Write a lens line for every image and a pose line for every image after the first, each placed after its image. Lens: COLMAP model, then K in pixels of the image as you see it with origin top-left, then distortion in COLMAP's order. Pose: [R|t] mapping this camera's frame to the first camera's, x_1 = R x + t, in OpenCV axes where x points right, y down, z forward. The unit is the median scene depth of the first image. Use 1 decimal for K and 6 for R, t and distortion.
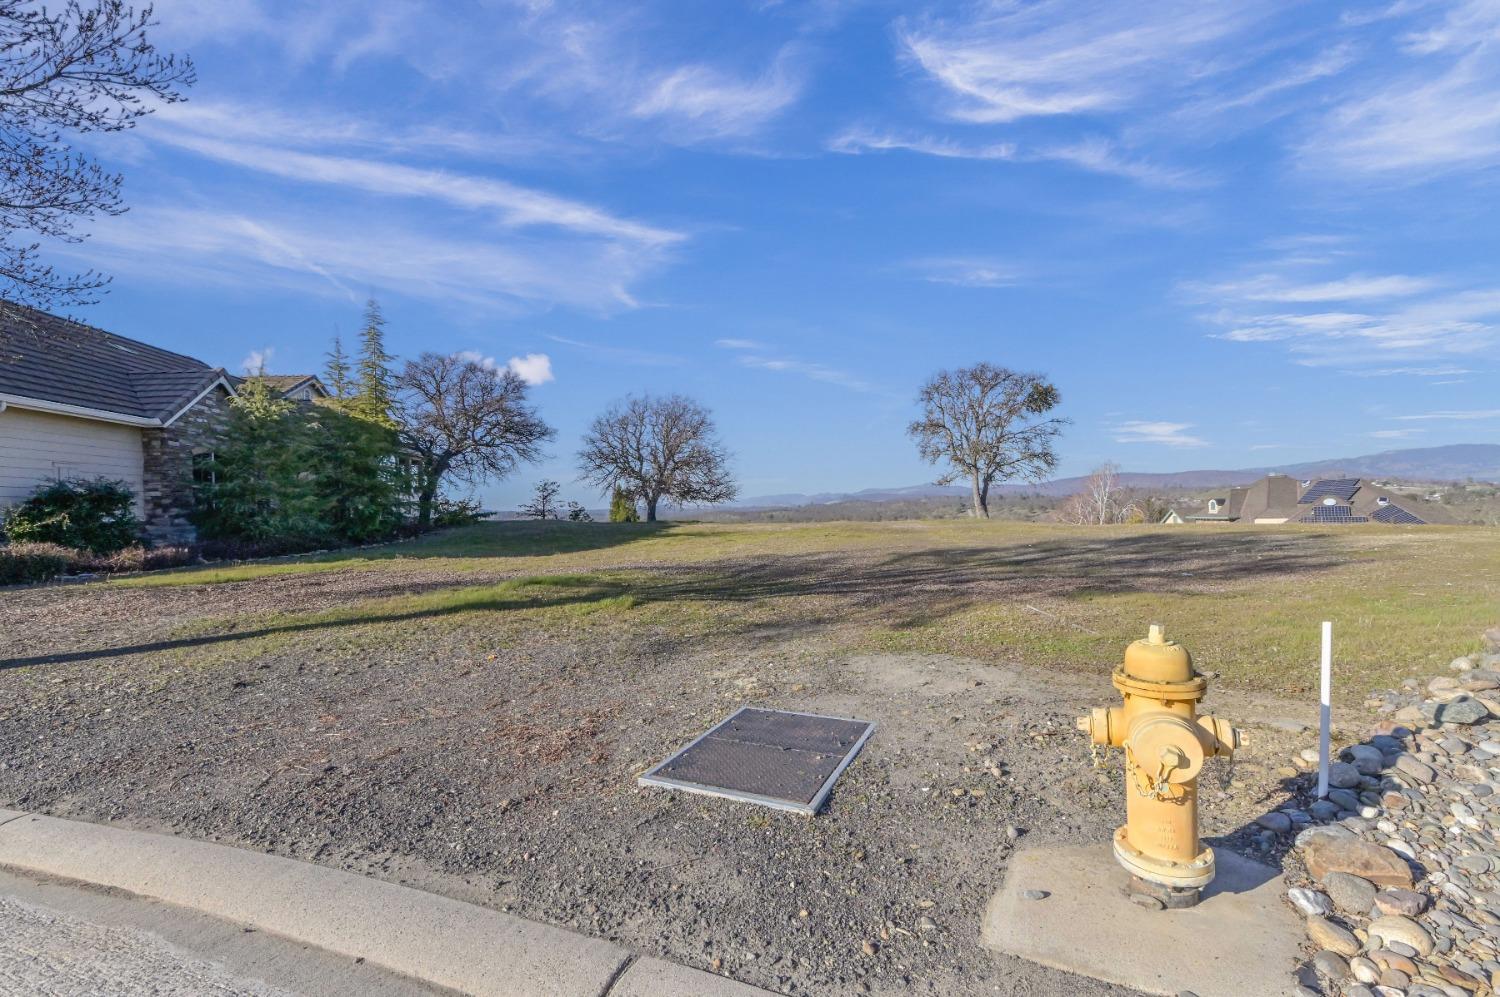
lens RADIAL K [[656.1, 0, 749.4], [0, 656.1, 529.5], [0, 0, 1]] dist [-0.002802, -0.008877]
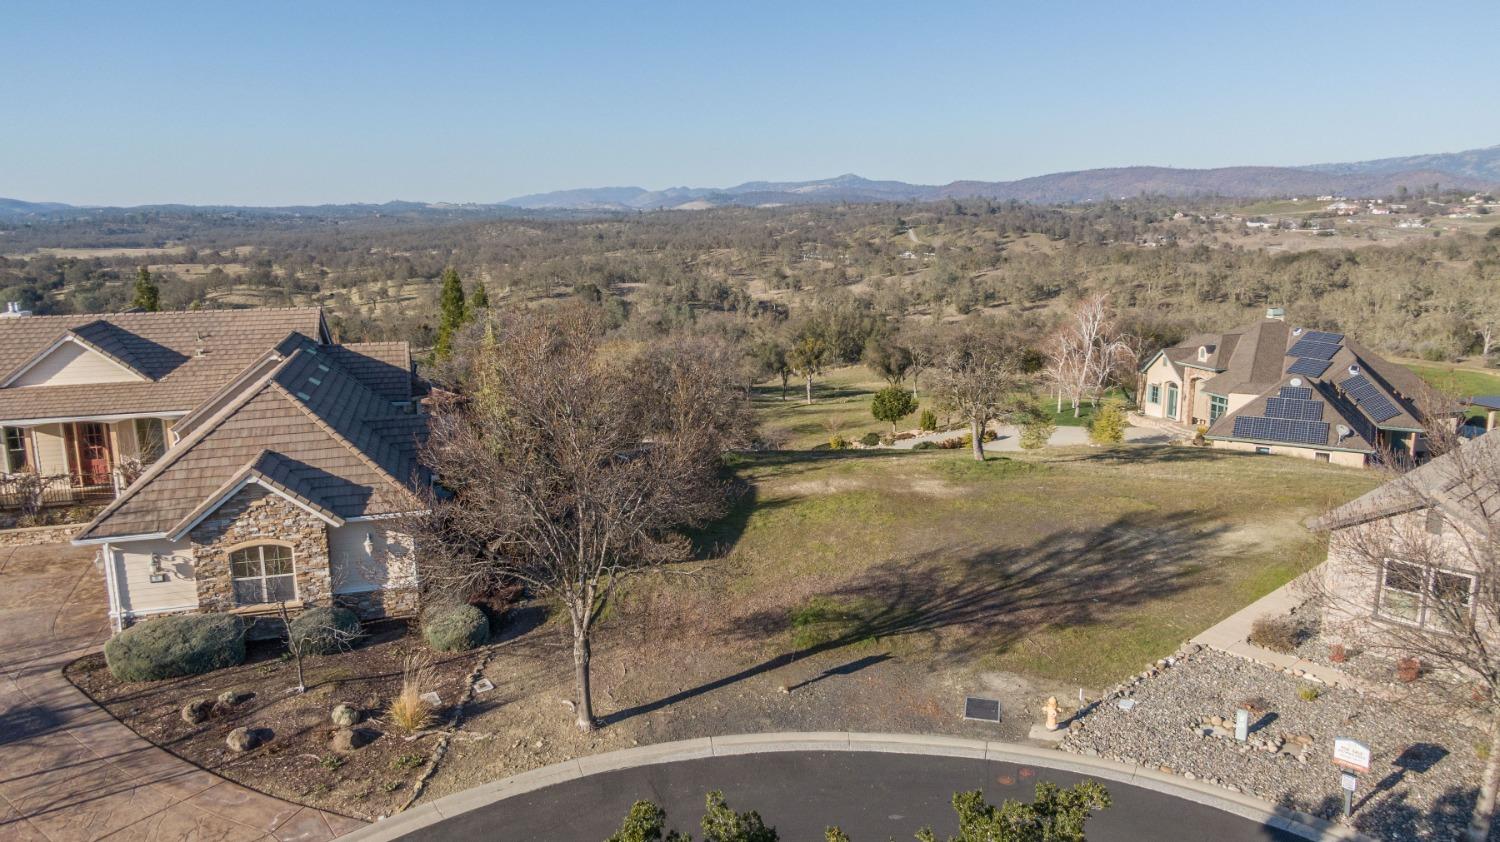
lens RADIAL K [[1076.4, 0, 758.0], [0, 1076.4, 424.3], [0, 0, 1]] dist [0.029823, -0.035107]
pose [[0.982279, -0.016398, 0.186705, -0.234261], [-0.014004, 0.986959, 0.160360, -0.230544], [-0.186900, -0.160133, 0.969240, -0.467548]]
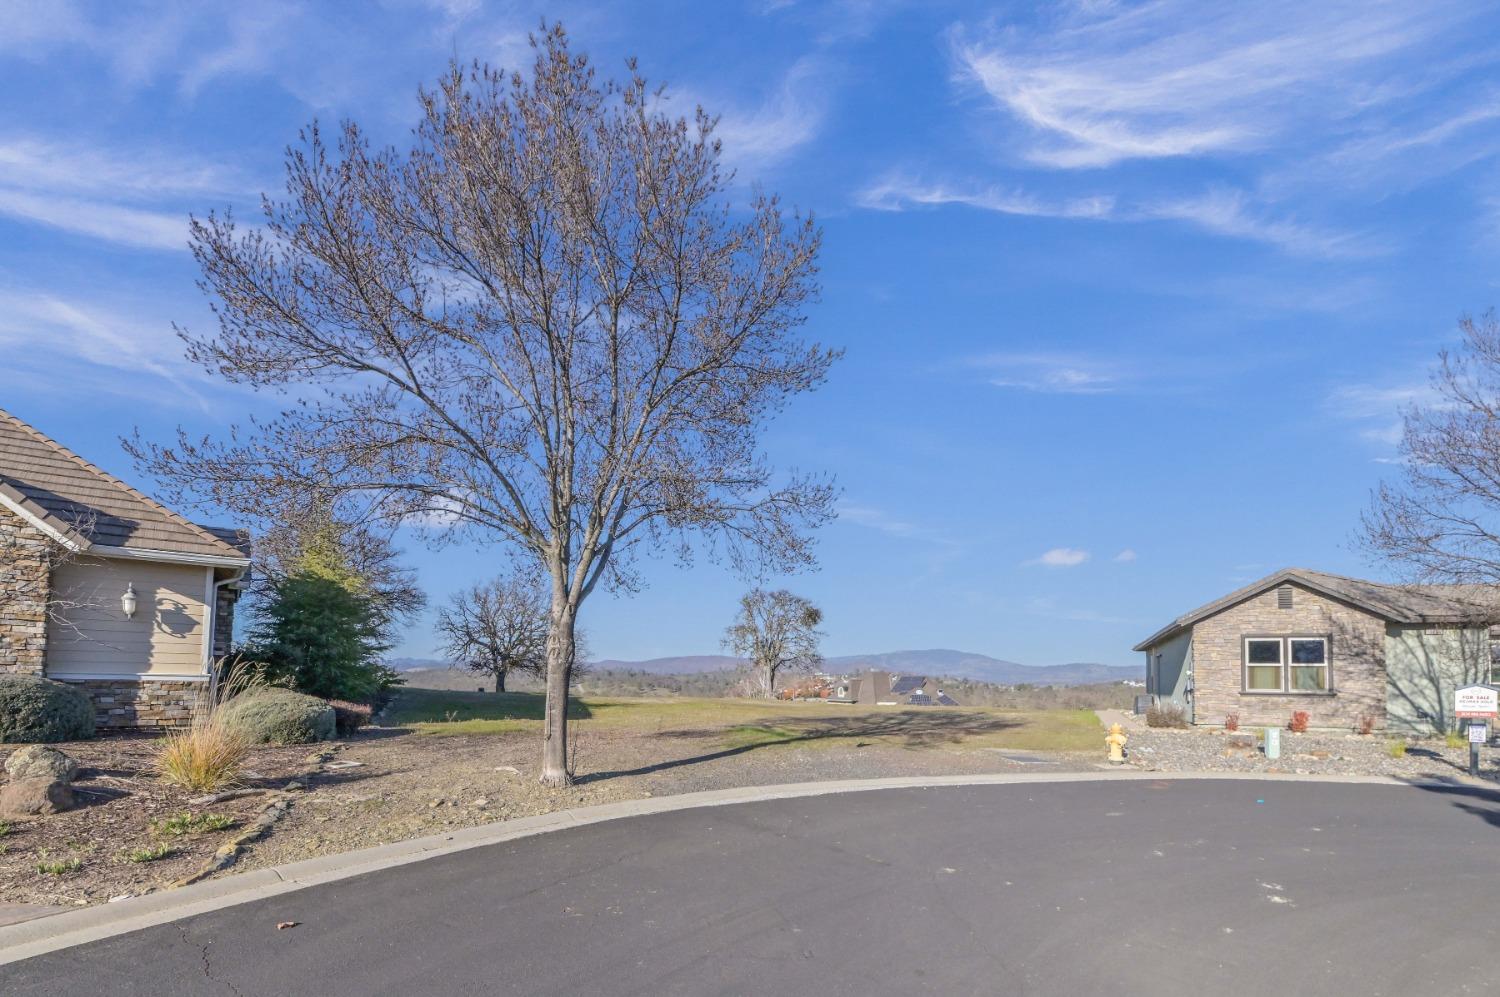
lens RADIAL K [[701.2, 0, 767.4], [0, 701.2, 652.9], [0, 0, 1]] dist [-0.010611, -0.004849]
pose [[0.827592, 0.063160, 0.557766, -0.292997], [-0.021916, 0.996528, -0.080328, 0.004694], [-0.560902, 0.054255, 0.826102, -0.134830]]
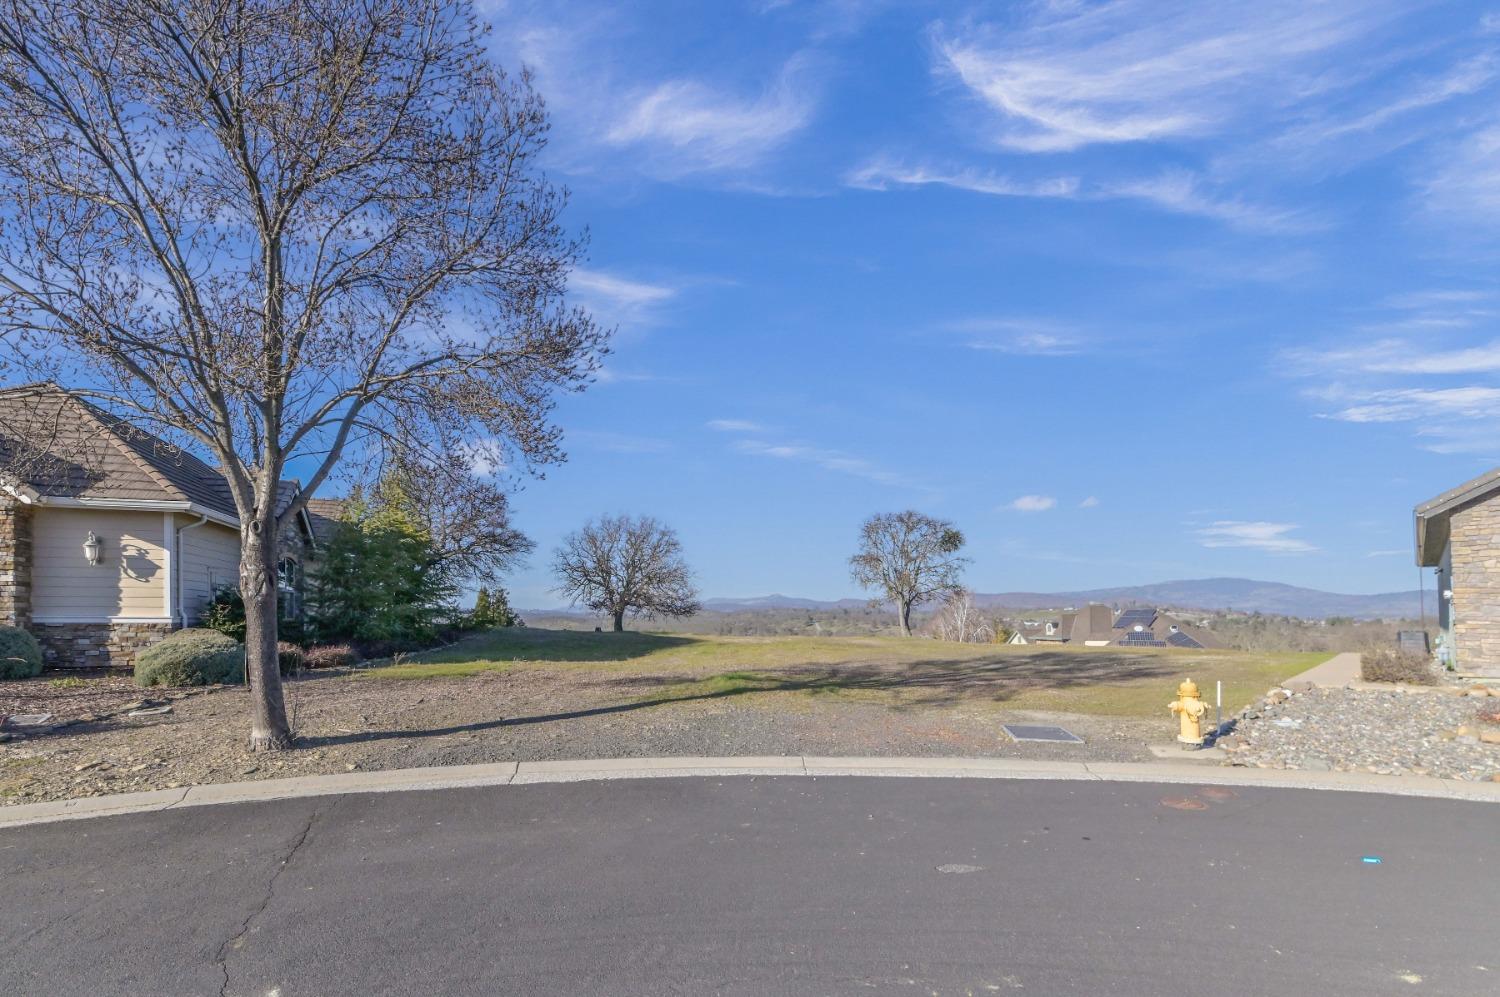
lens RADIAL K [[701.2, 0, 757.0], [0, 701.2, 590.3], [0, 0, 1]] dist [-0.010611, -0.004849]
pose [[0.969547, 0.040681, 0.241504, -0.138381], [-0.023642, 0.997049, -0.073038, -0.000419], [-0.243762, 0.065104, 0.967647, -0.115853]]
